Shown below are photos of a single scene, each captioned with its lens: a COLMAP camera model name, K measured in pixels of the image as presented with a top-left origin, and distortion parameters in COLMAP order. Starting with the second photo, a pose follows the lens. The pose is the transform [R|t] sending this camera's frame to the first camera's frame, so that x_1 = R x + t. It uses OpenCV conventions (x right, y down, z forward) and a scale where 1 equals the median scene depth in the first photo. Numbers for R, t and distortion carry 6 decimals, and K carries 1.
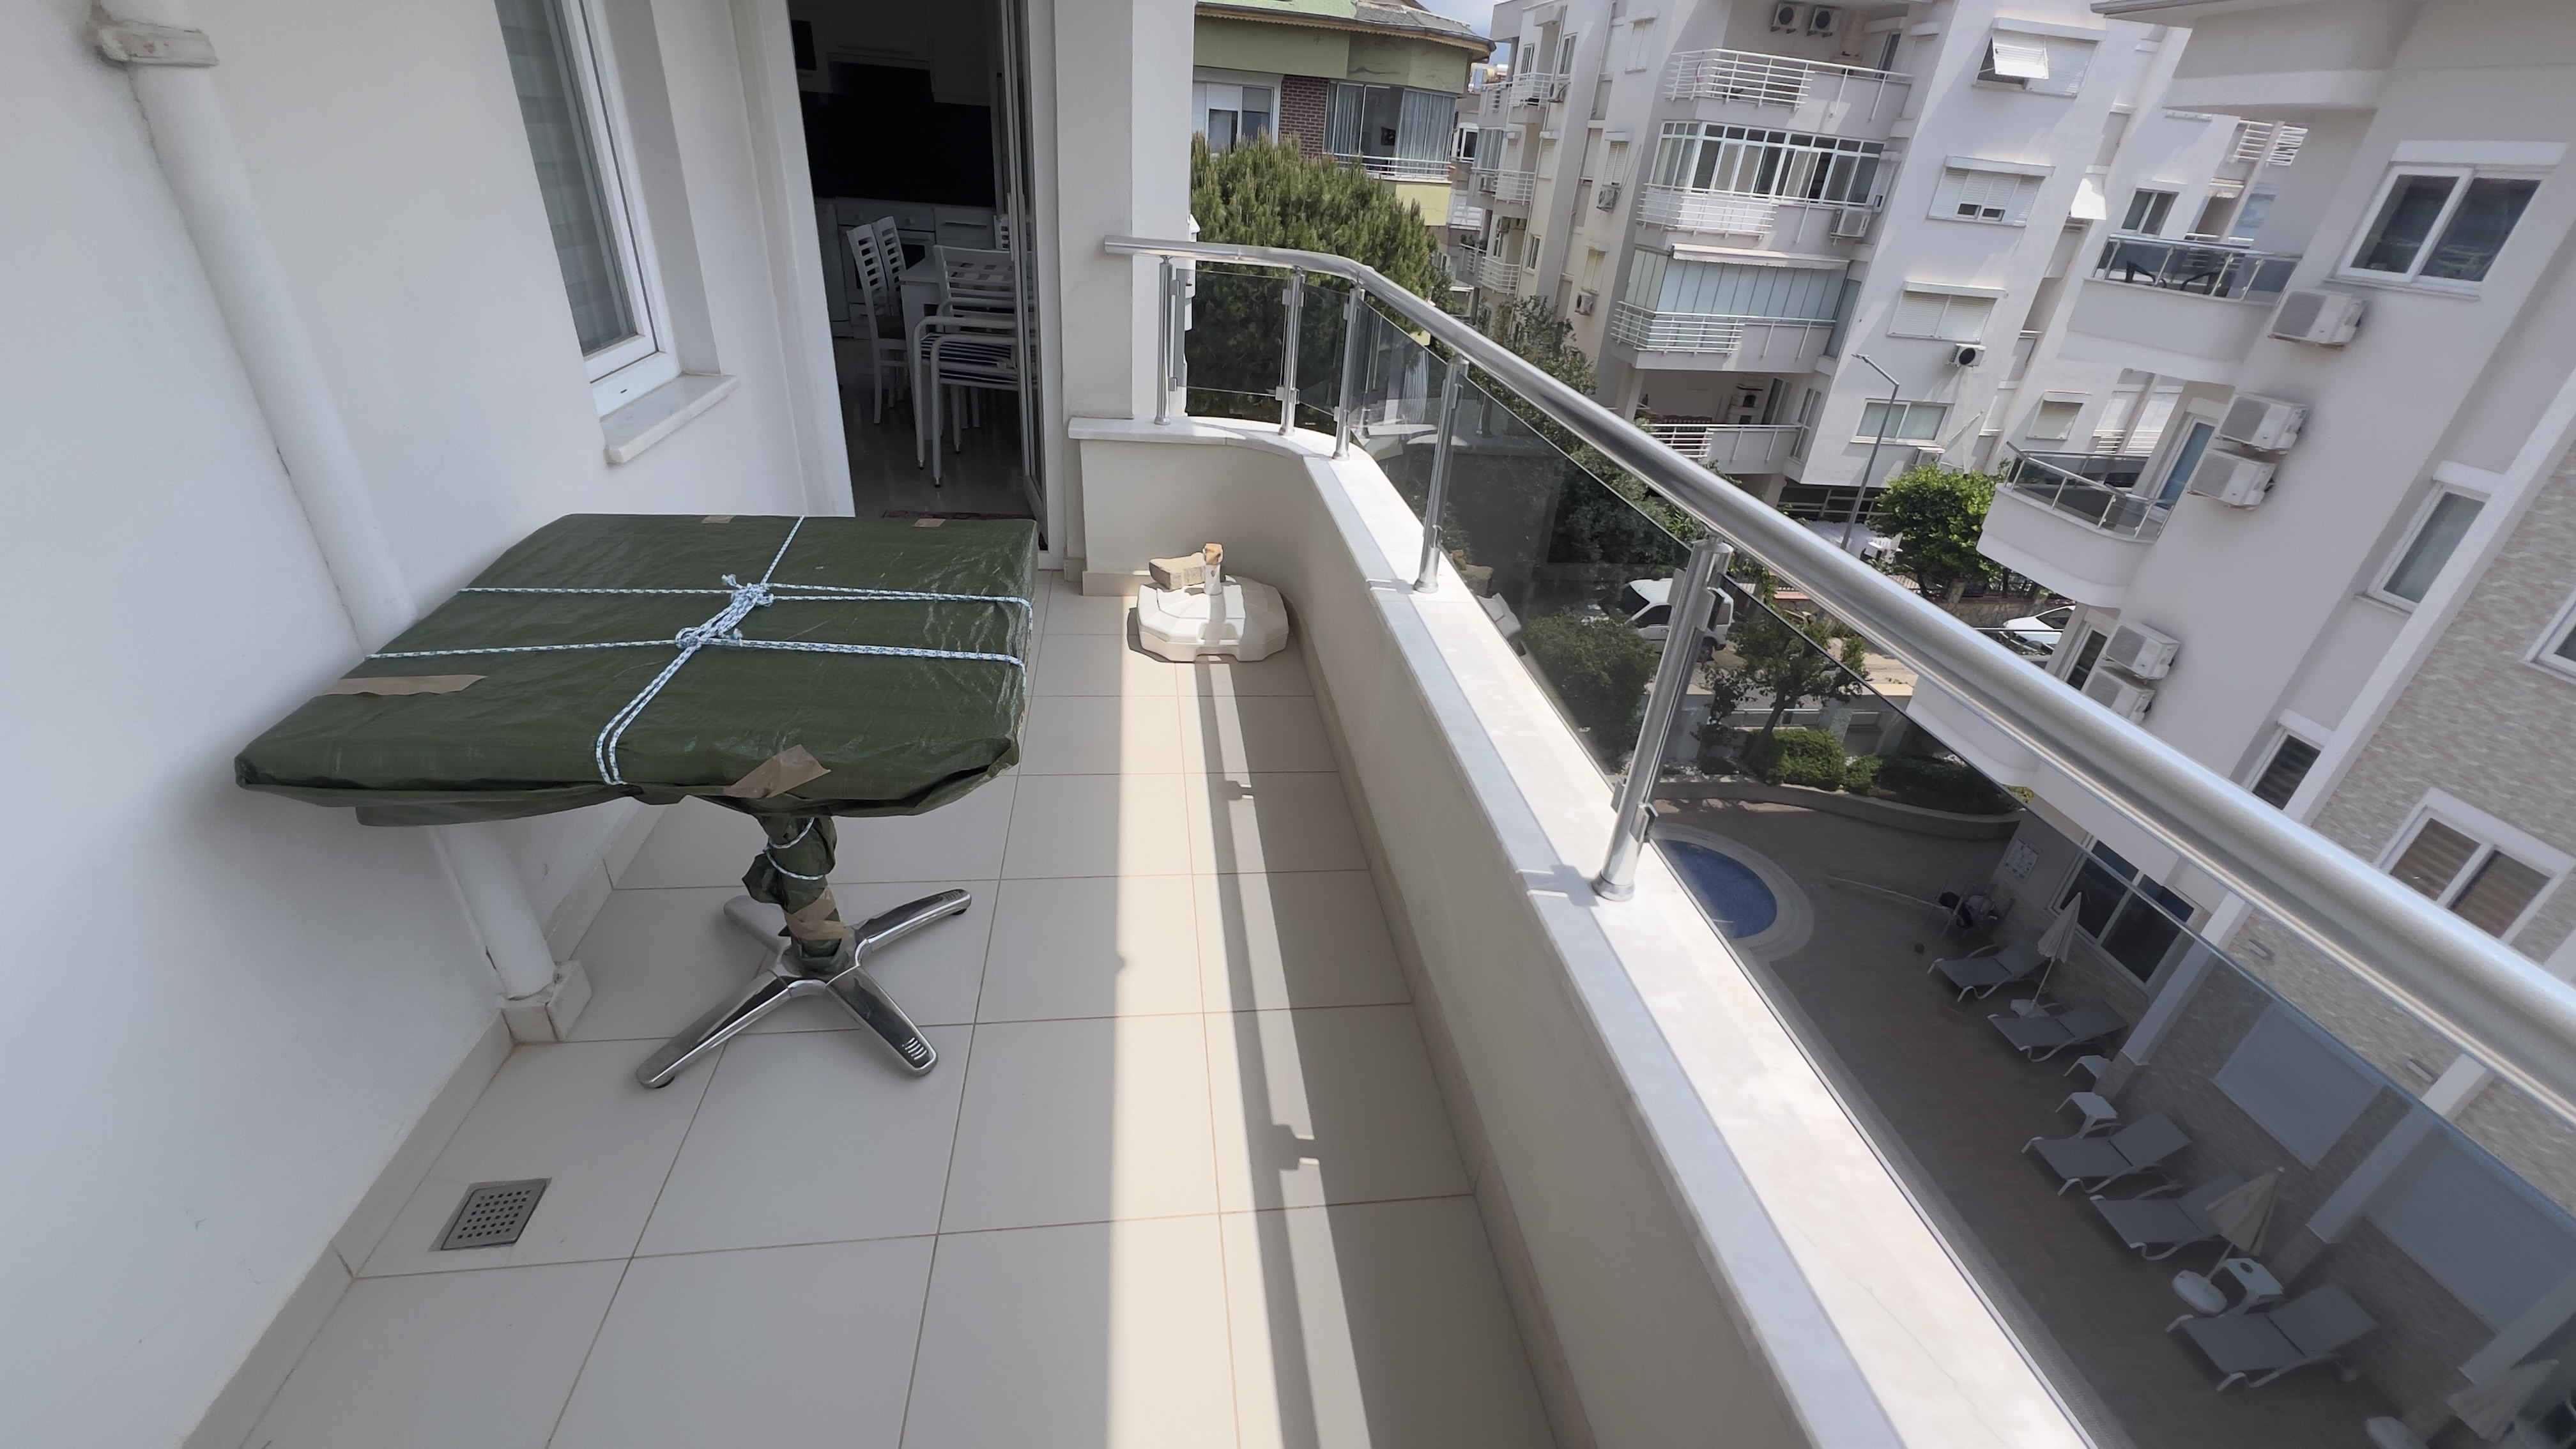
lens RADIAL K [[1026.8, 0, 1287.5], [0, 1026.8, 721.3], [0, 0, 1]] dist [-0.000762, 0.000226]
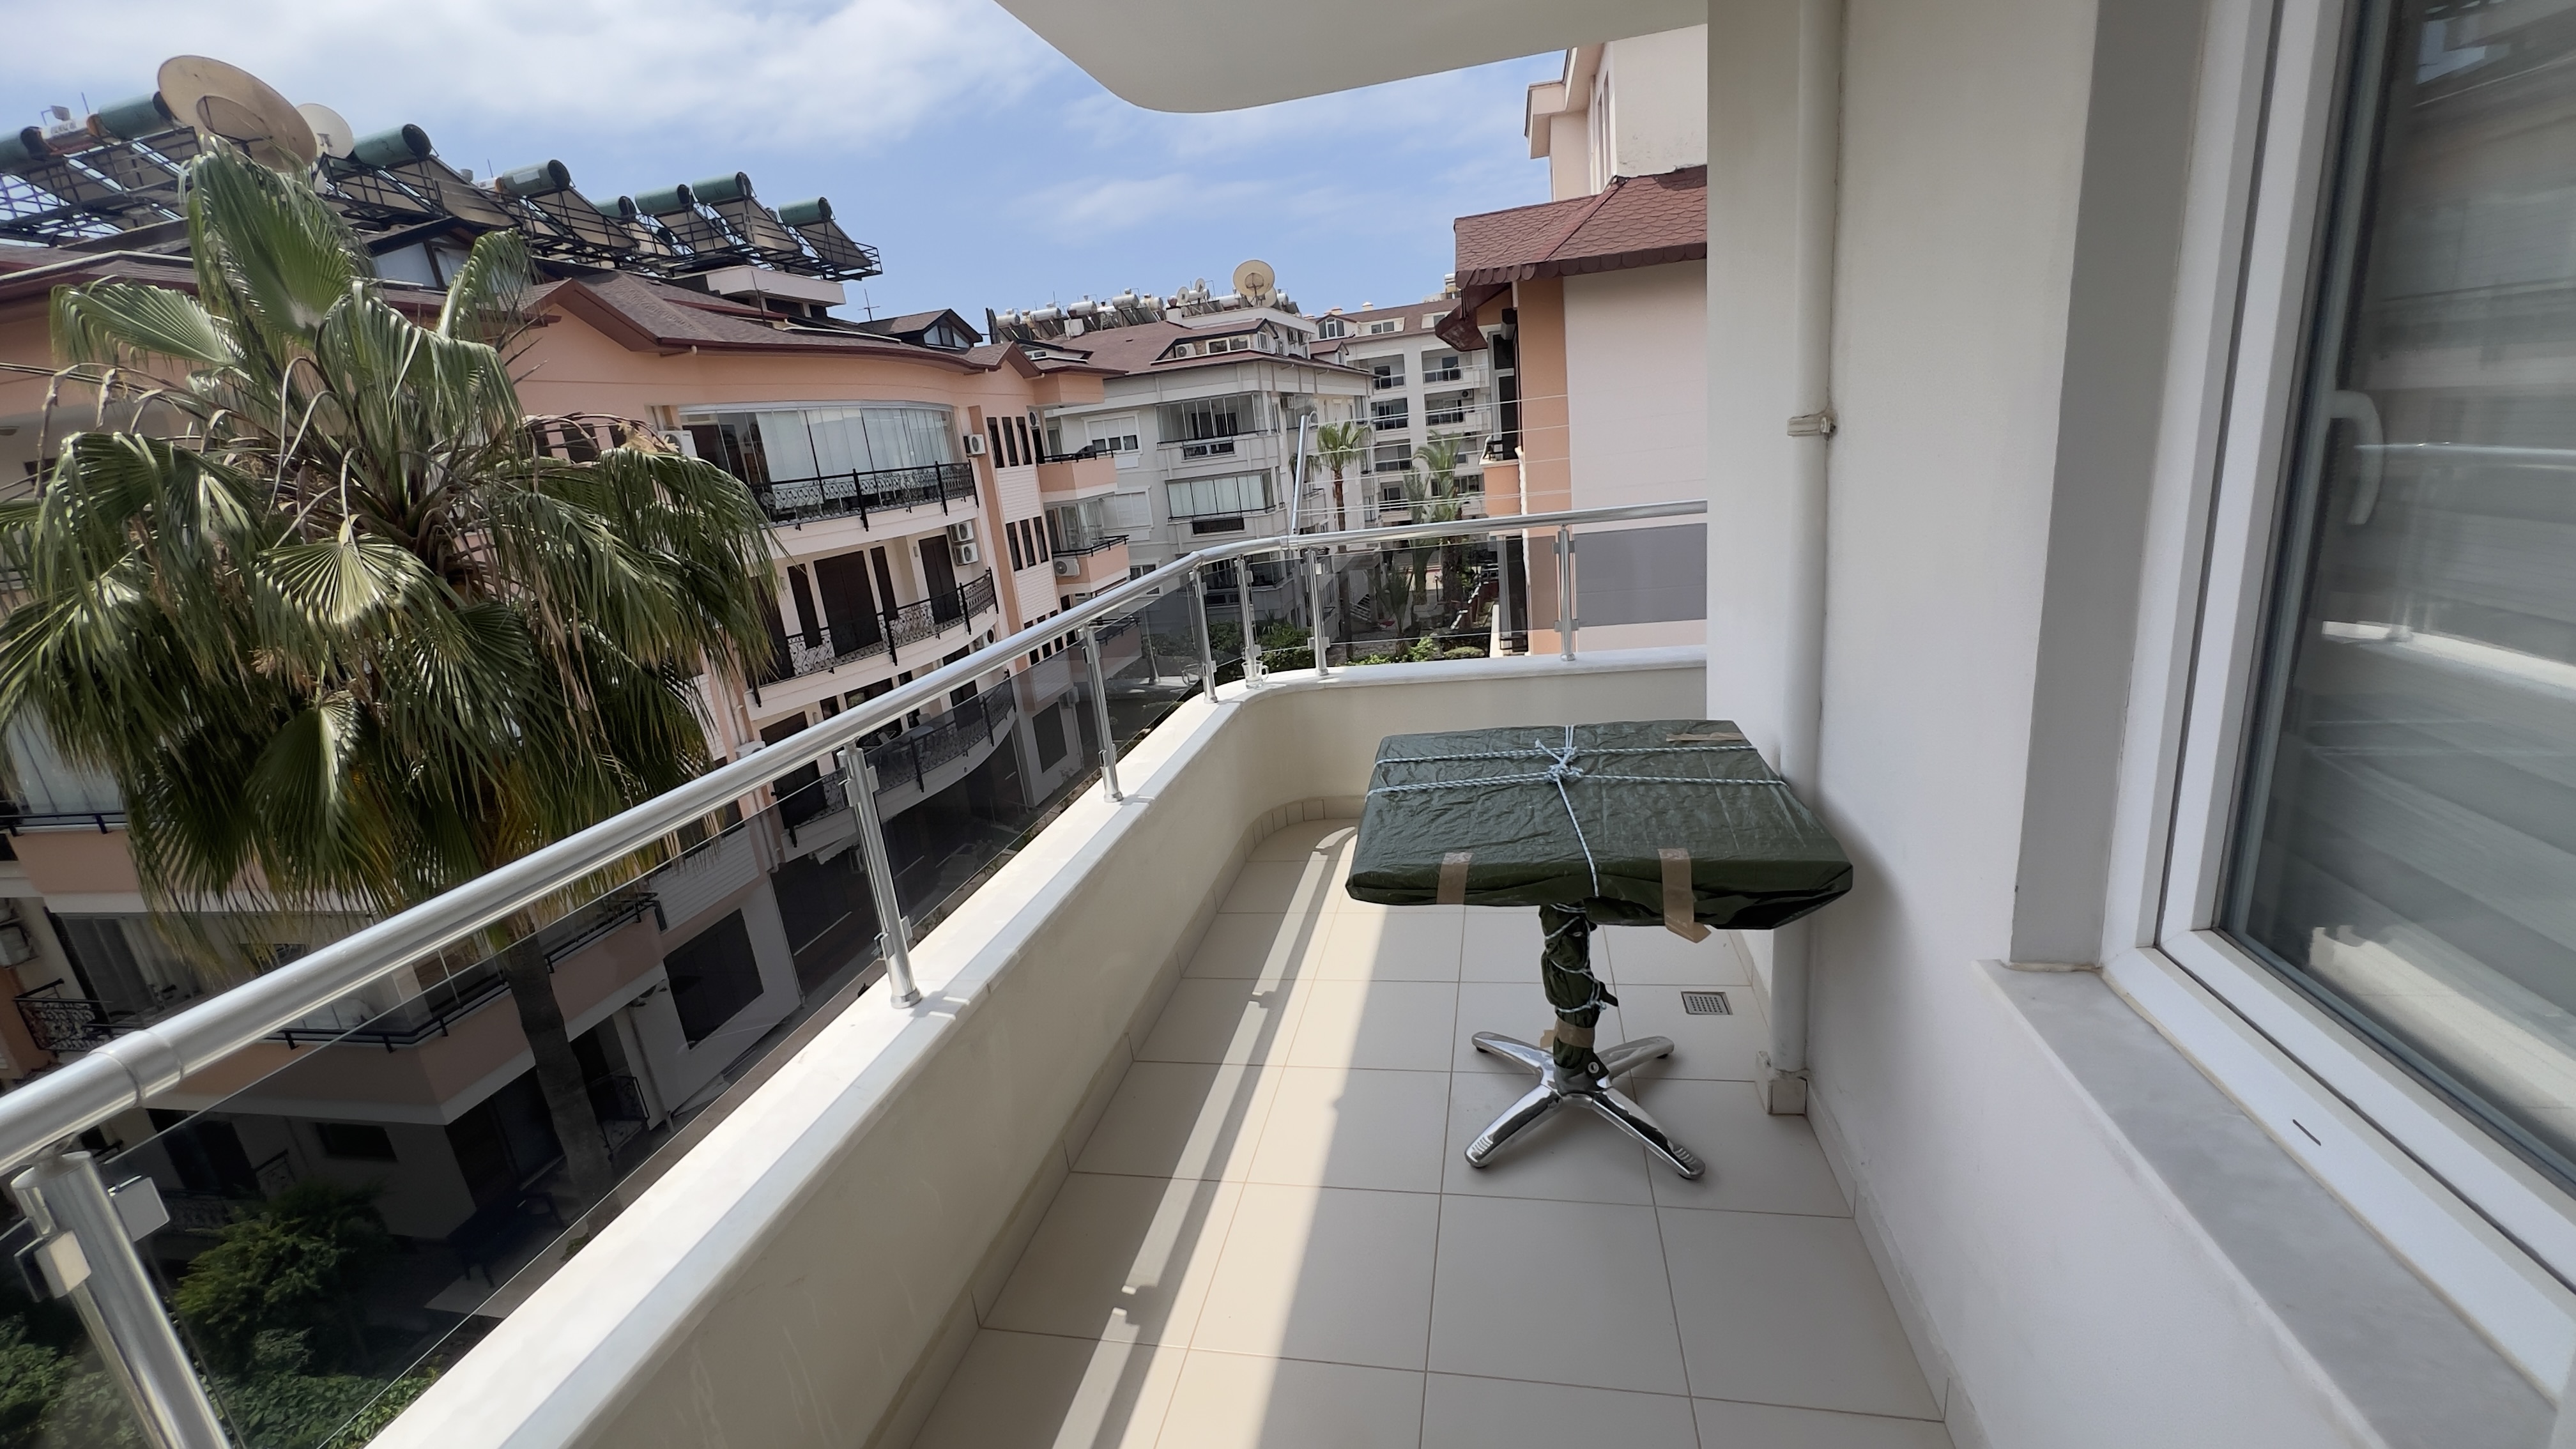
lens RADIAL K [[1026.8, 0, 1287.5], [0, 1026.8, 721.3], [0, 0, 1]] dist [-0.000762, 0.000226]
pose [[-0.944752, -0.070596, 0.320093, -0.457585], [0.184975, 0.691362, 0.698429, -0.912307], [-0.270606, 0.719051, -0.640108, 1.459398]]
